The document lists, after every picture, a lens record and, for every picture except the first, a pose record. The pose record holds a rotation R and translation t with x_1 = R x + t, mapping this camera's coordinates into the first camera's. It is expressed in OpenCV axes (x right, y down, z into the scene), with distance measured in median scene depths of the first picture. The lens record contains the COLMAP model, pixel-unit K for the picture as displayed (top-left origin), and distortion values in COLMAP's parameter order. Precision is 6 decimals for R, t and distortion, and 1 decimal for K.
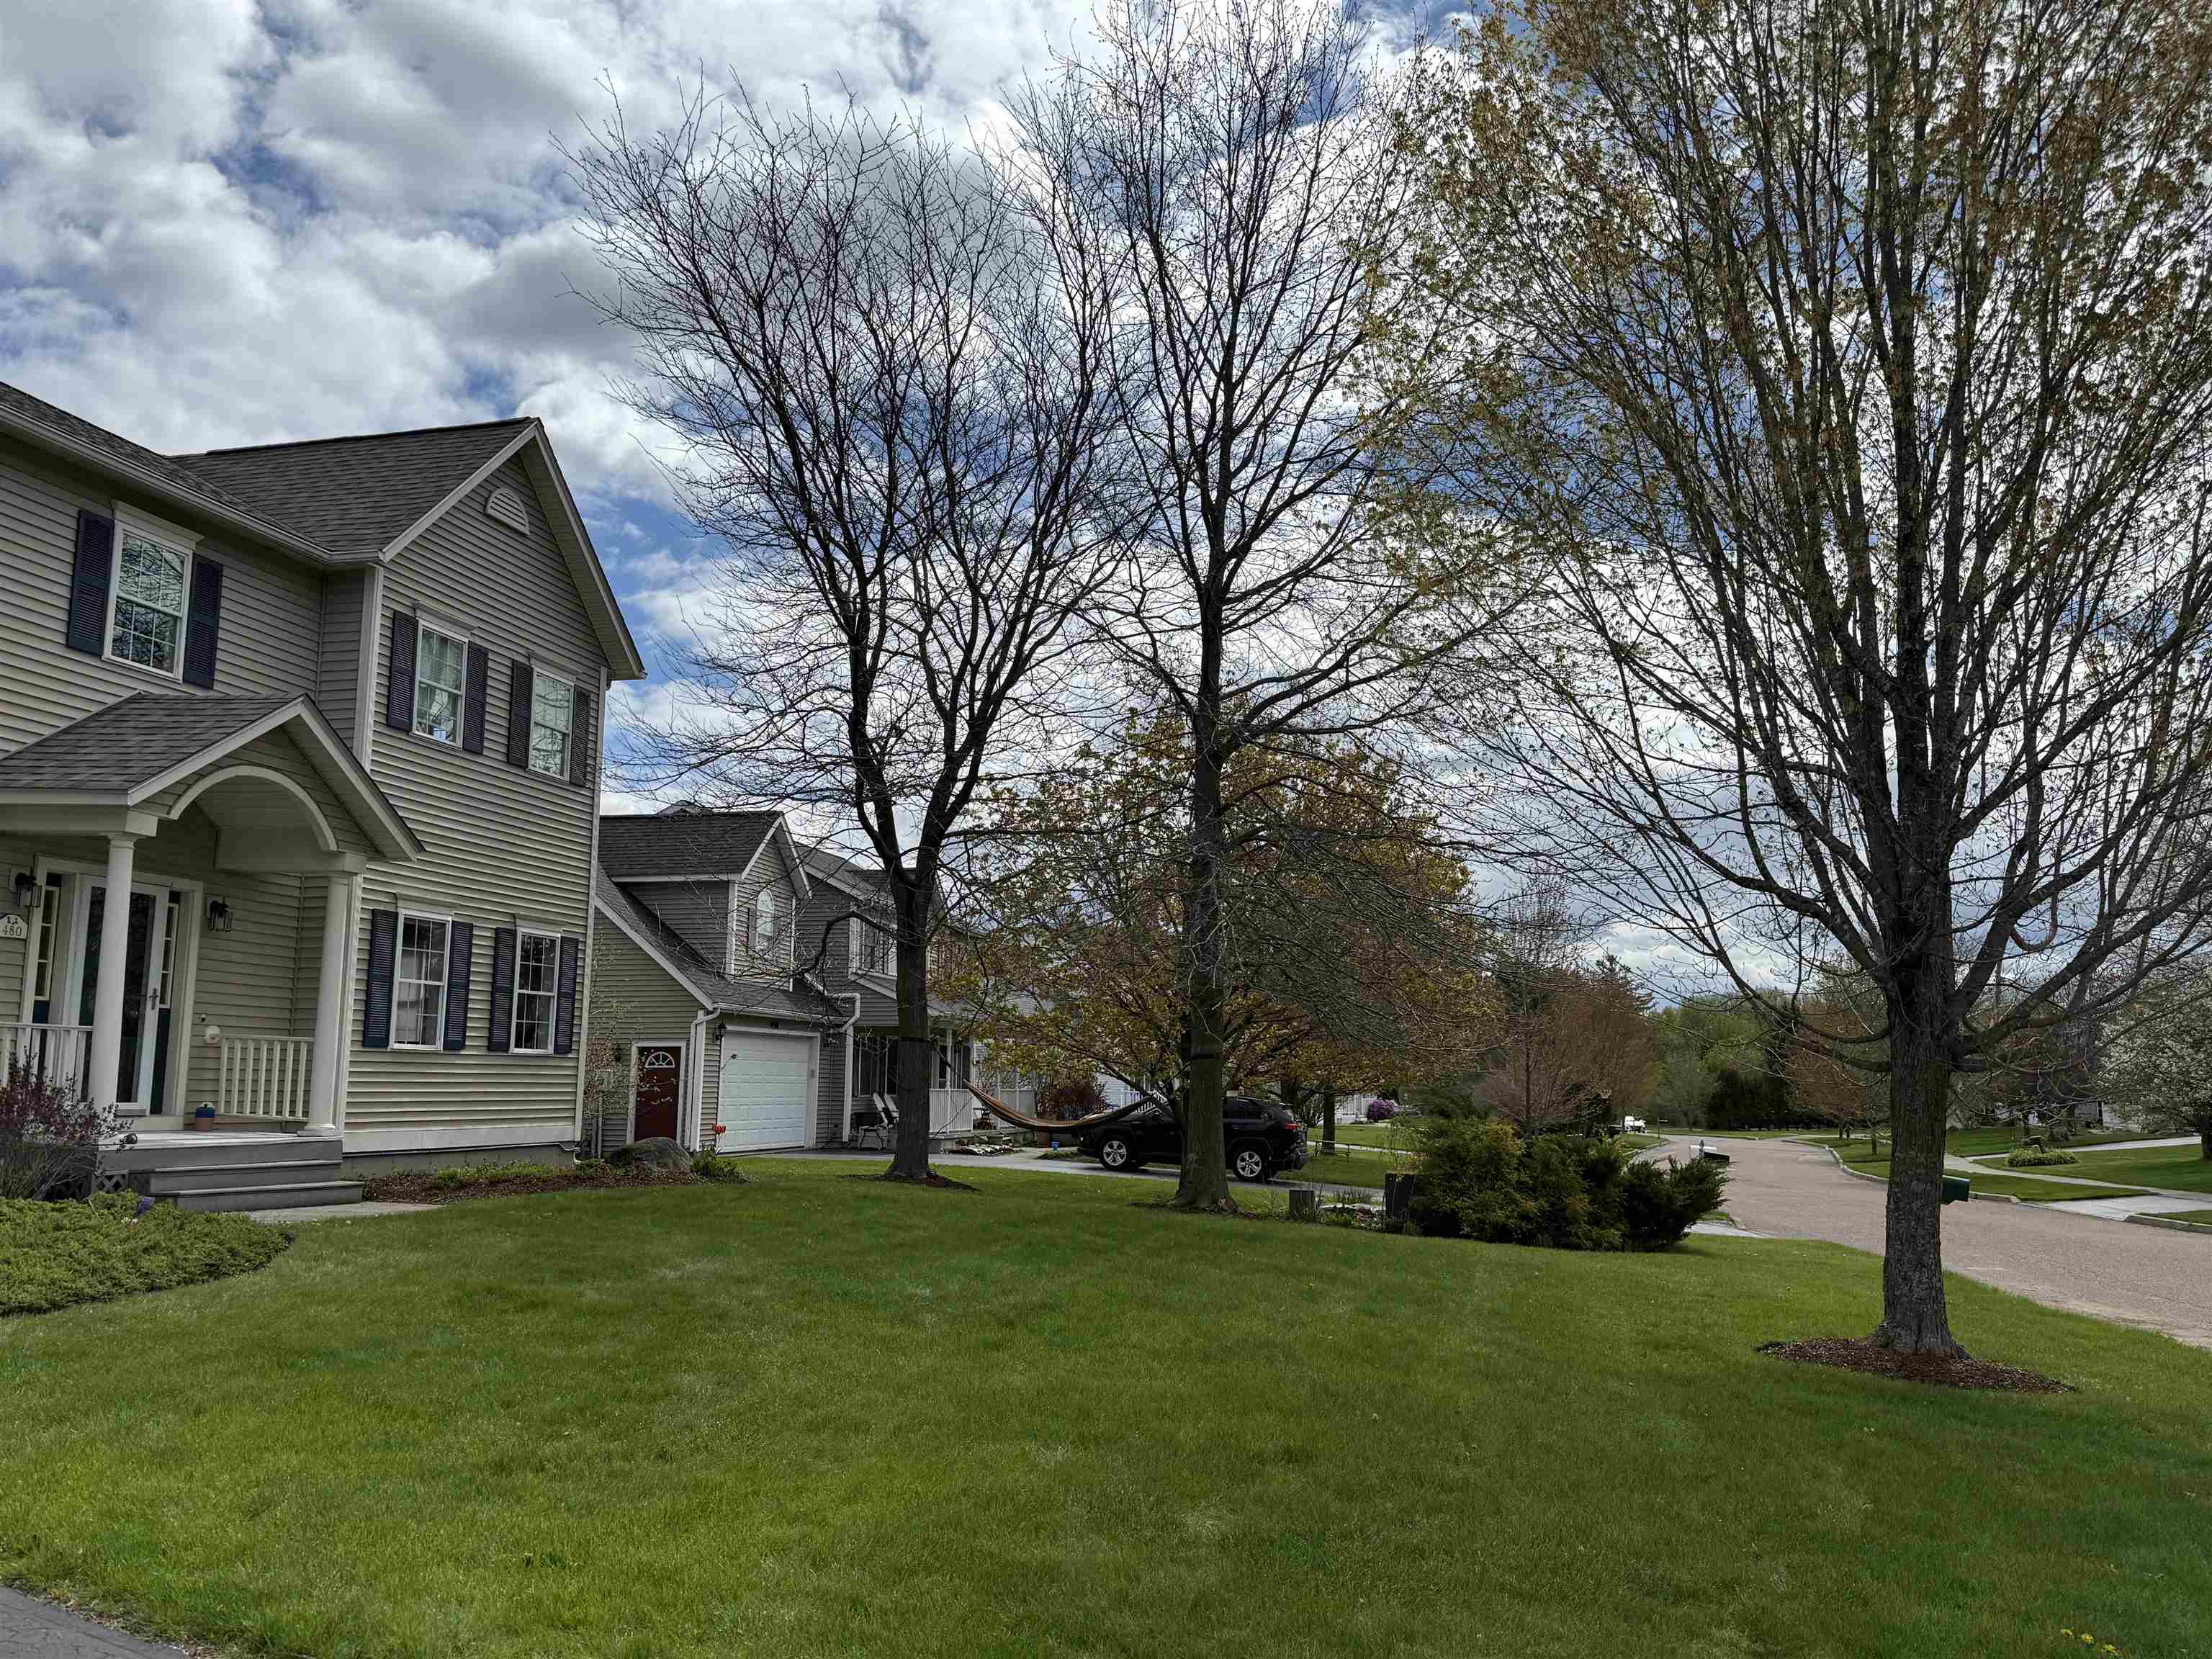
lens RADIAL K [[1705.4, 0, 1125.2], [0, 1705.4, 843.1], [0, 0, 1]] dist [0.002327, -0.017296]
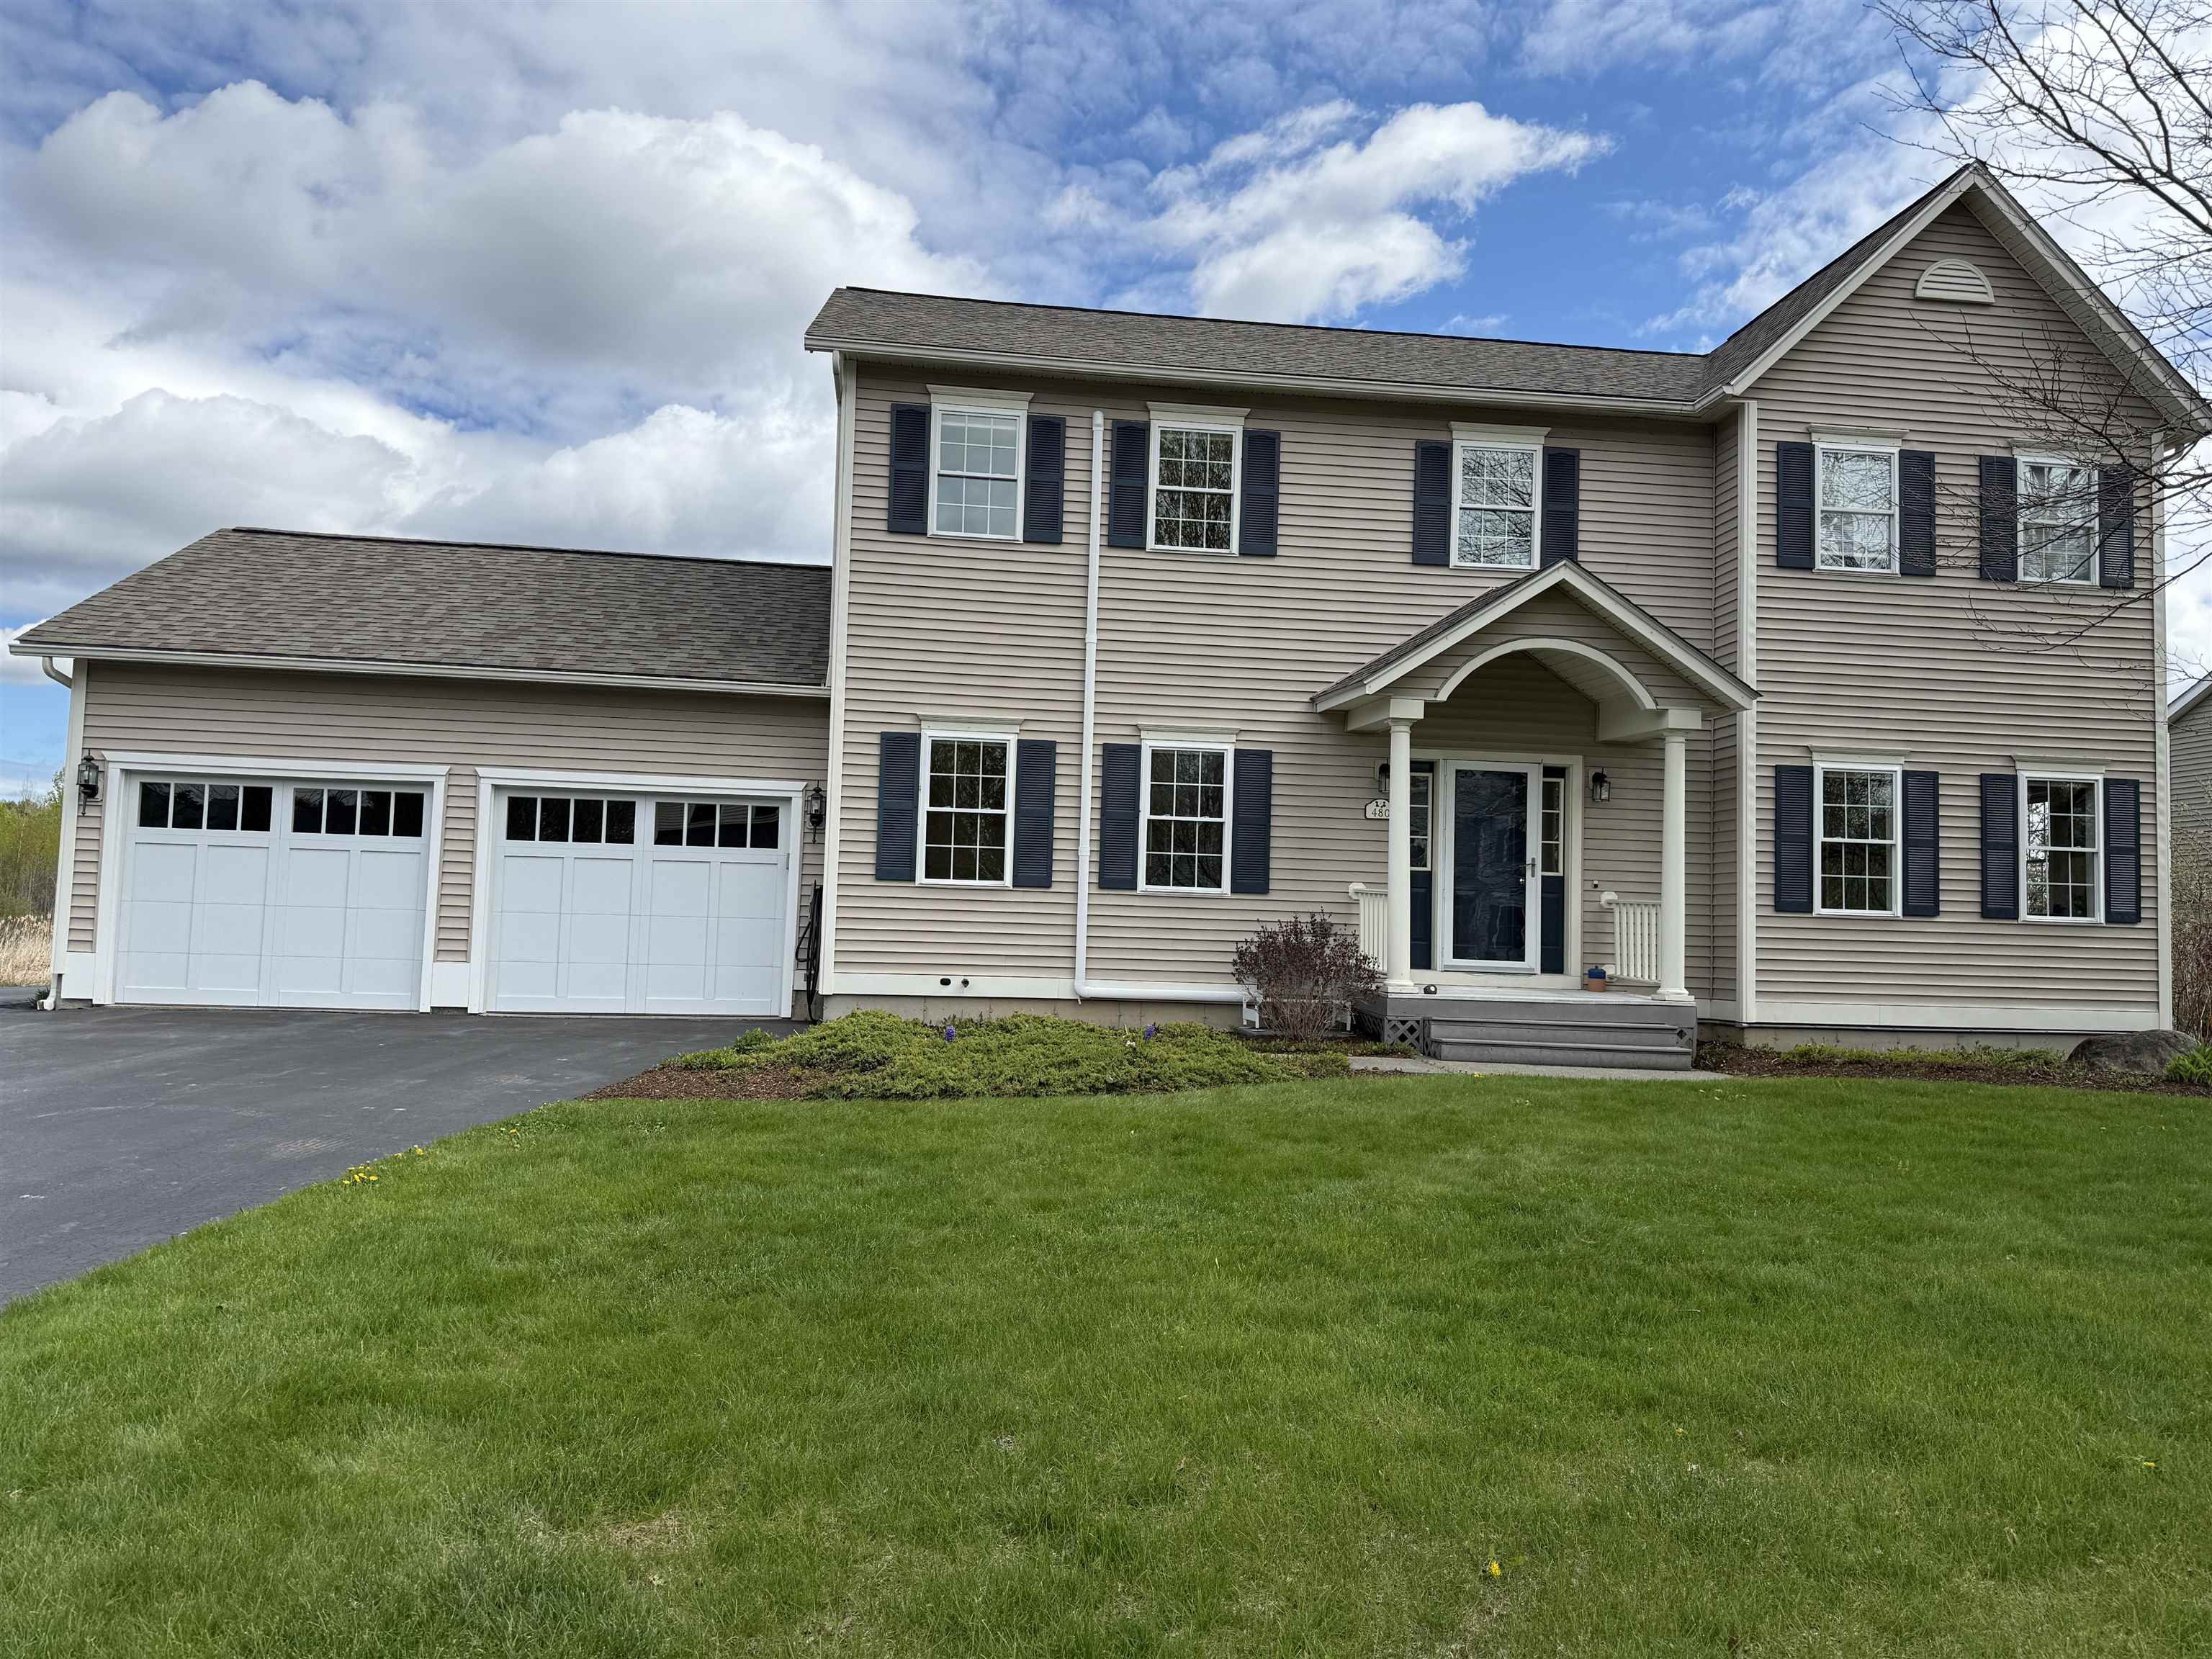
lens RADIAL K [[1598.1, 0, 1121.1], [0, 1598.1, 823.0], [0, 0, 1]] dist [0.074131, -0.040845]
pose [[0.370885, -0.069771, -0.926054, 0.226794], [0.105814, 0.993855, -0.032501, 0.056190], [0.922631, -0.085936, 0.375988, 0.305639]]
